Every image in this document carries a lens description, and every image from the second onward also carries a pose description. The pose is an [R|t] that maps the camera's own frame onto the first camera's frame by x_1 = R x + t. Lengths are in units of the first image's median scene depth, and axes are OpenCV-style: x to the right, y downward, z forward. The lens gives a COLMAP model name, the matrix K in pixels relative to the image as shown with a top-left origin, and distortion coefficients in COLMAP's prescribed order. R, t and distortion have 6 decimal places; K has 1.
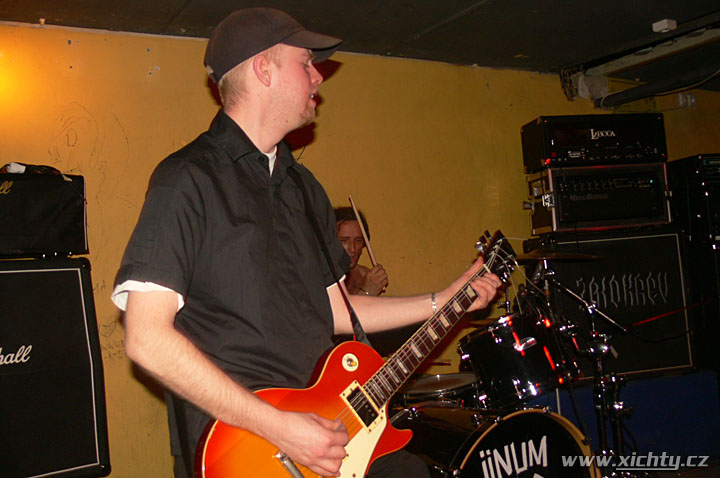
lens RADIAL K [[752.1, 0, 357.5], [0, 752.1, 241.3], [0, 0, 1]] dist [-0.113954, 0.000000]
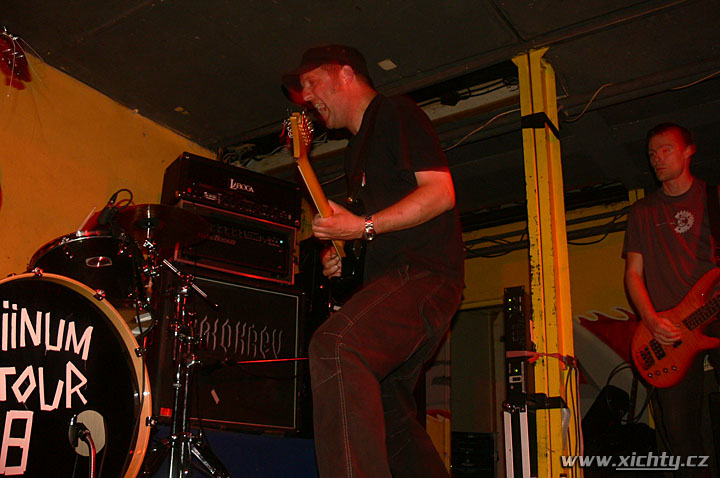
lens RADIAL K [[752.1, 0, 358.5], [0, 752.1, 246.8], [0, 0, 1]] dist [-0.113954, 0.000000]
pose [[0.901642, 0.240593, 0.359384, 0.126272], [-0.110373, 0.931471, -0.346670, 0.276570], [-0.418162, 0.272906, 0.866408, 0.060809]]
